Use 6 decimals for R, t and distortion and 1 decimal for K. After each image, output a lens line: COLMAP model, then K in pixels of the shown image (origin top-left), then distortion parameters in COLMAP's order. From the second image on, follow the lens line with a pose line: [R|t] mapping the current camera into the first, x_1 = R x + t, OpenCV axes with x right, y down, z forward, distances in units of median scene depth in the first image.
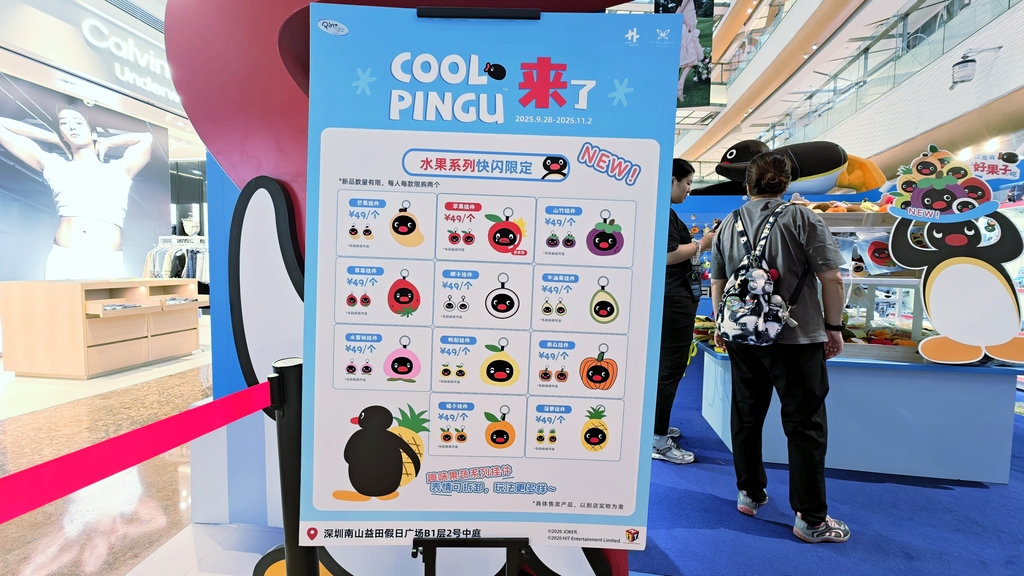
lens RADIAL K [[408.2, 0, 512.0], [0, 408.2, 288.0], [0, 0, 1]] dist [-0.000670, 0.000022]
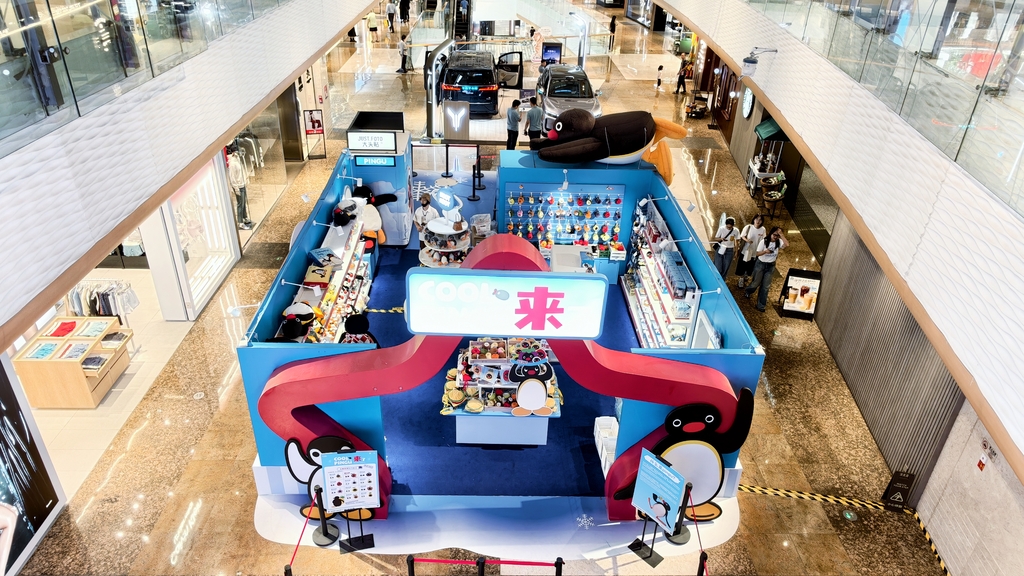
lens RADIAL K [[683.2, 0, 512.0], [0, 683.2, 288.0], [0, 0, 1]] dist [0.000973, 0.000792]
pose [[0.984473, -0.071009, 0.160532, 0.307743], [-0.010127, 0.890027, 0.455796, -2.573575], [-0.175243, -0.450345, 0.875488, -2.537958]]
